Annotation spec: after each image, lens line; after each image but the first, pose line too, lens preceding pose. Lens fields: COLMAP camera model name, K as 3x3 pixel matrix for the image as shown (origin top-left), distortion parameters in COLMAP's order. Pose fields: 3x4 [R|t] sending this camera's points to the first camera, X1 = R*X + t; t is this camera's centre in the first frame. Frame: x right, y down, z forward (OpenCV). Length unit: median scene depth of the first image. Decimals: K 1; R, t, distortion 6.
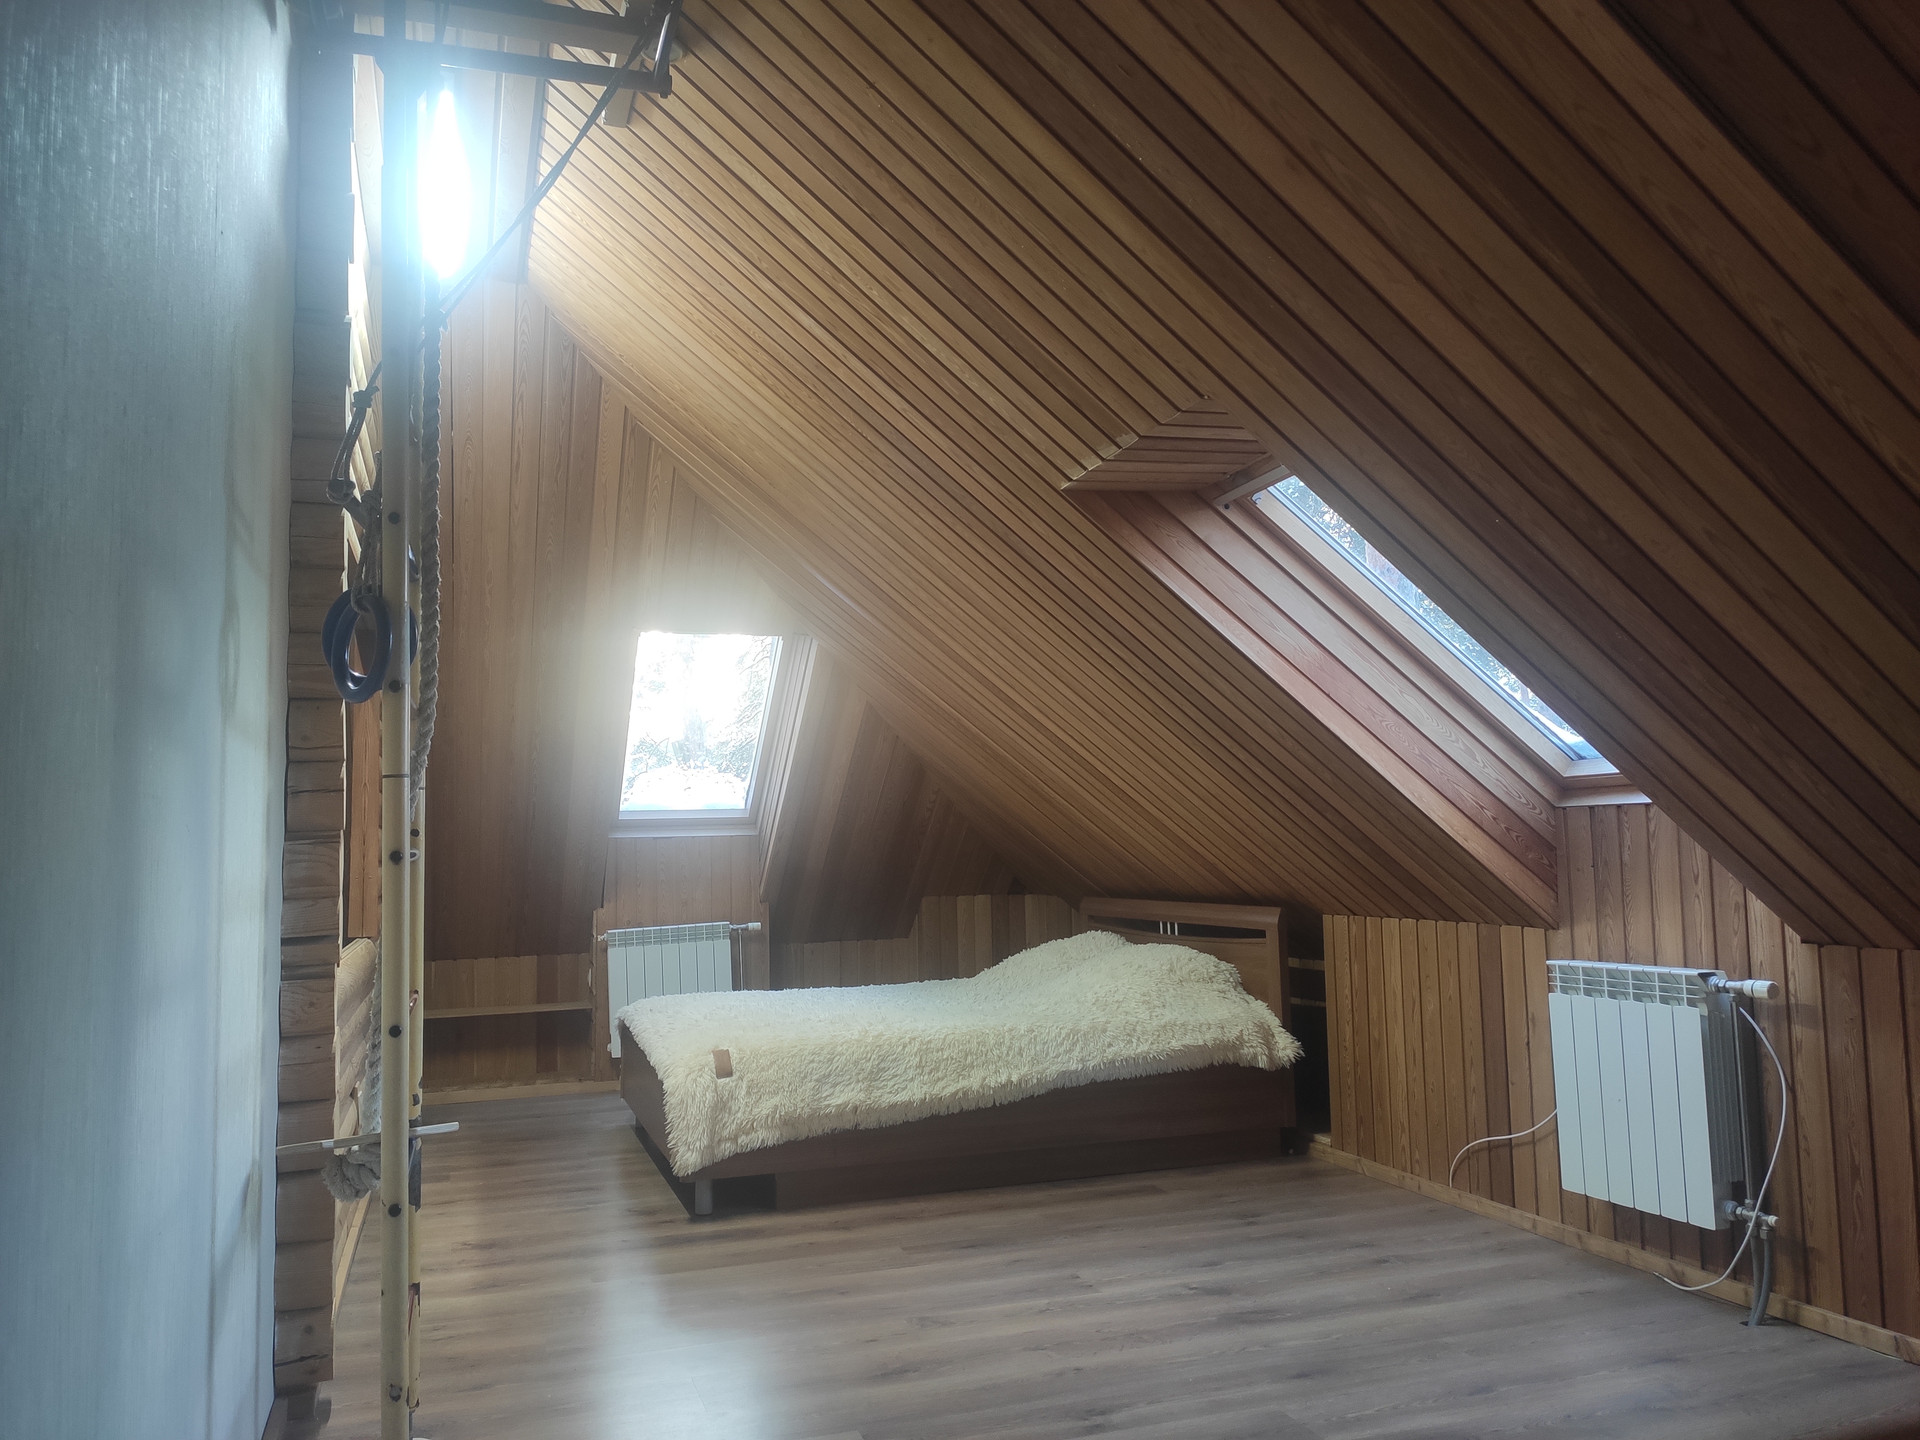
lens RADIAL K [[1466.1, 0, 993.7], [0, 1466.1, 724.6], [0, 0, 1]] dist [0.094131, -0.126345]
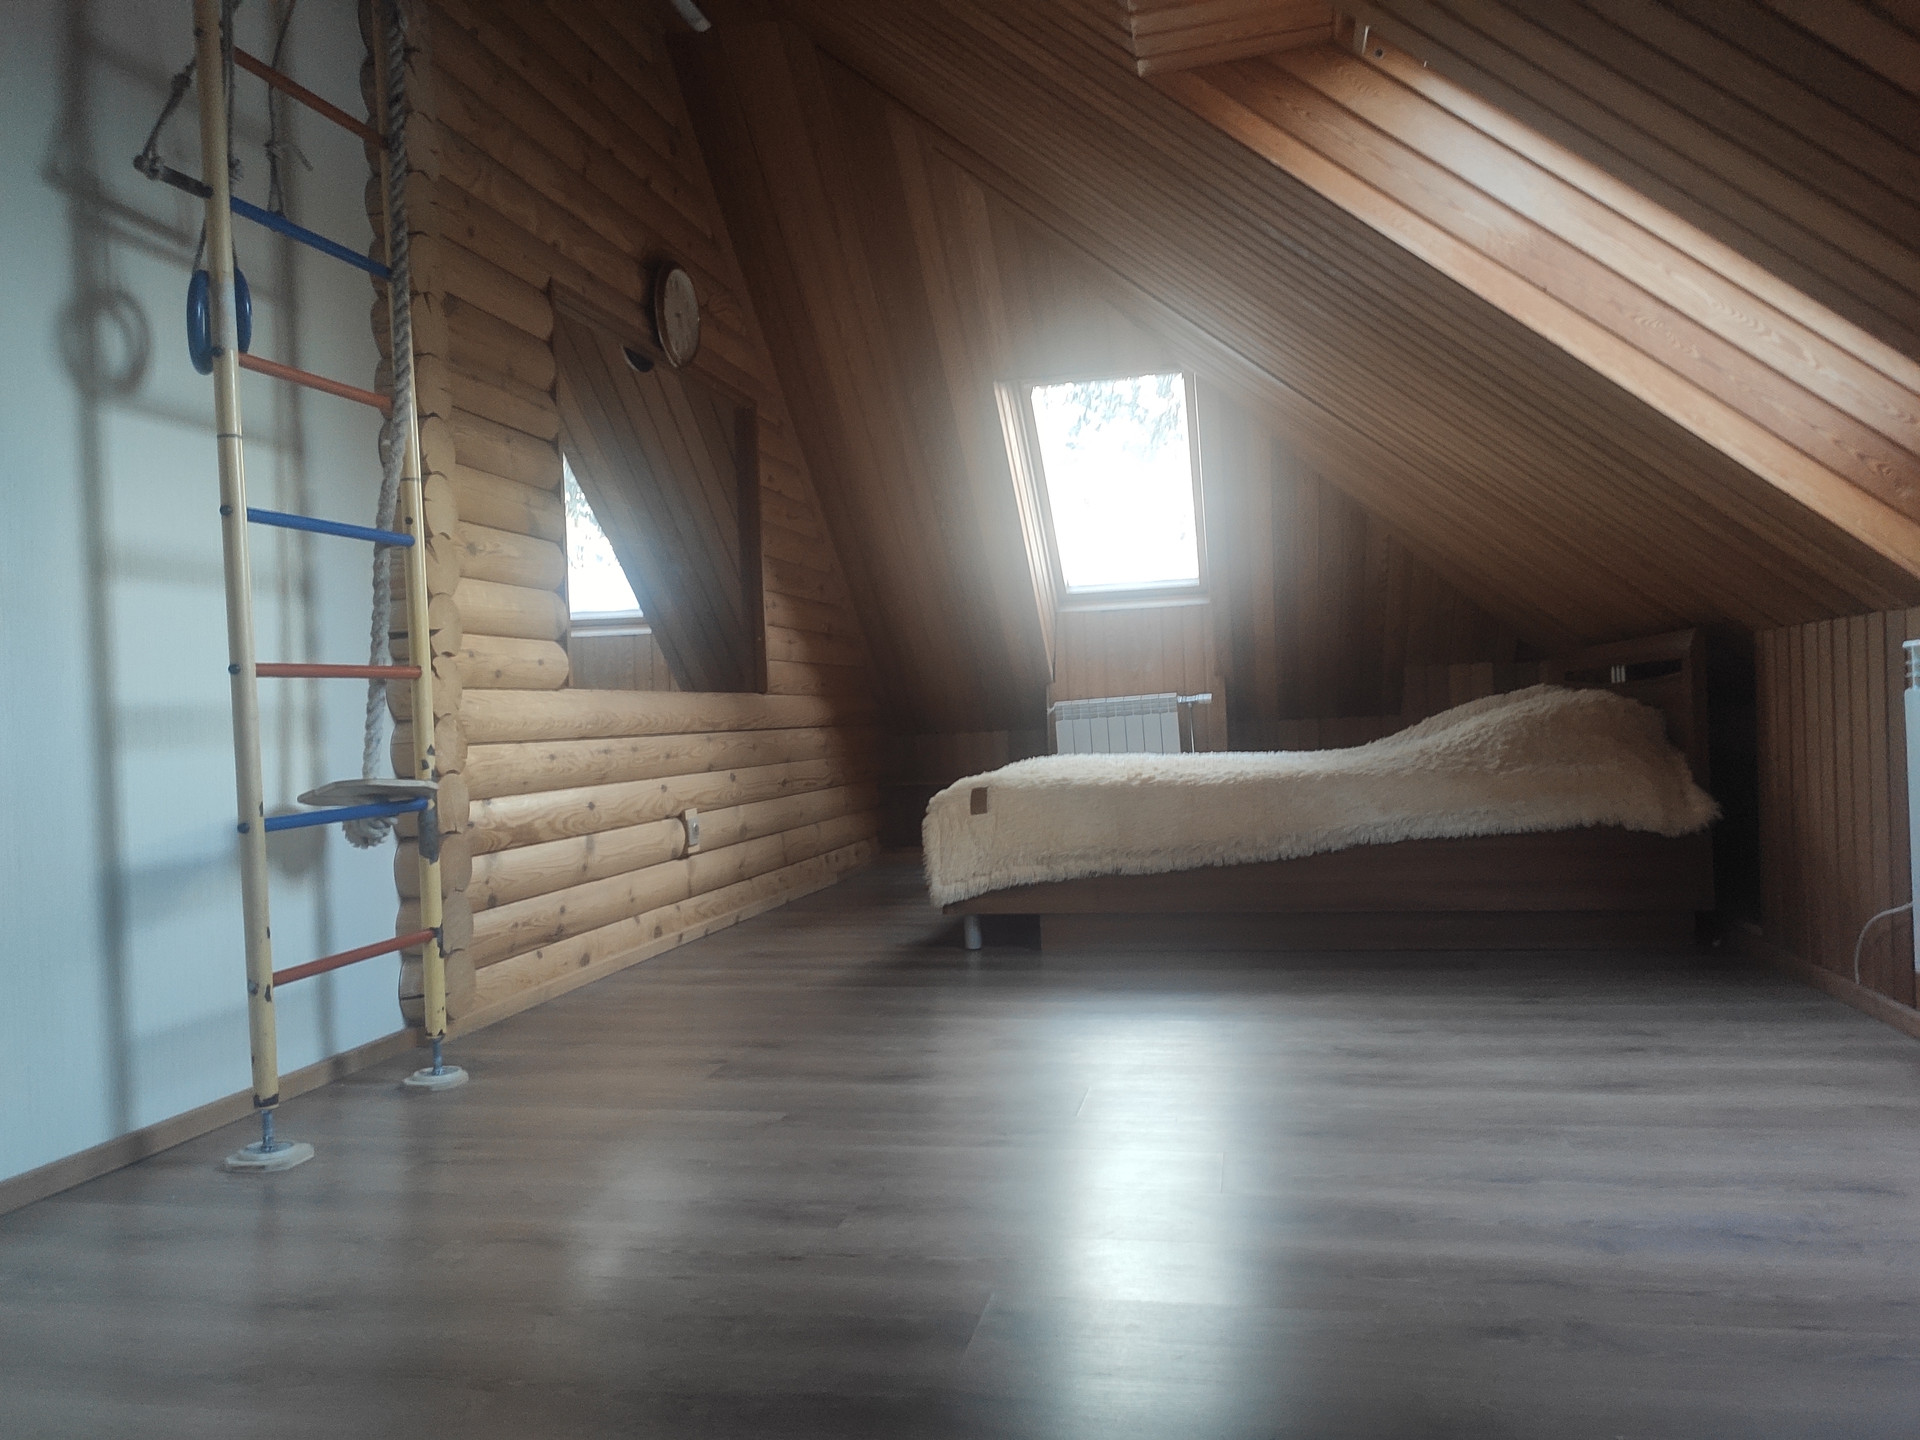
lens RADIAL K [[1466.1, 0, 993.7], [0, 1466.1, 724.6], [0, 0, 1]] dist [0.094131, -0.126345]
pose [[0.858399, -0.010513, -0.512874, 0.356640], [0.063237, 0.994333, 0.085459, 0.109702], [0.509069, -0.105791, 0.854199, 0.204004]]
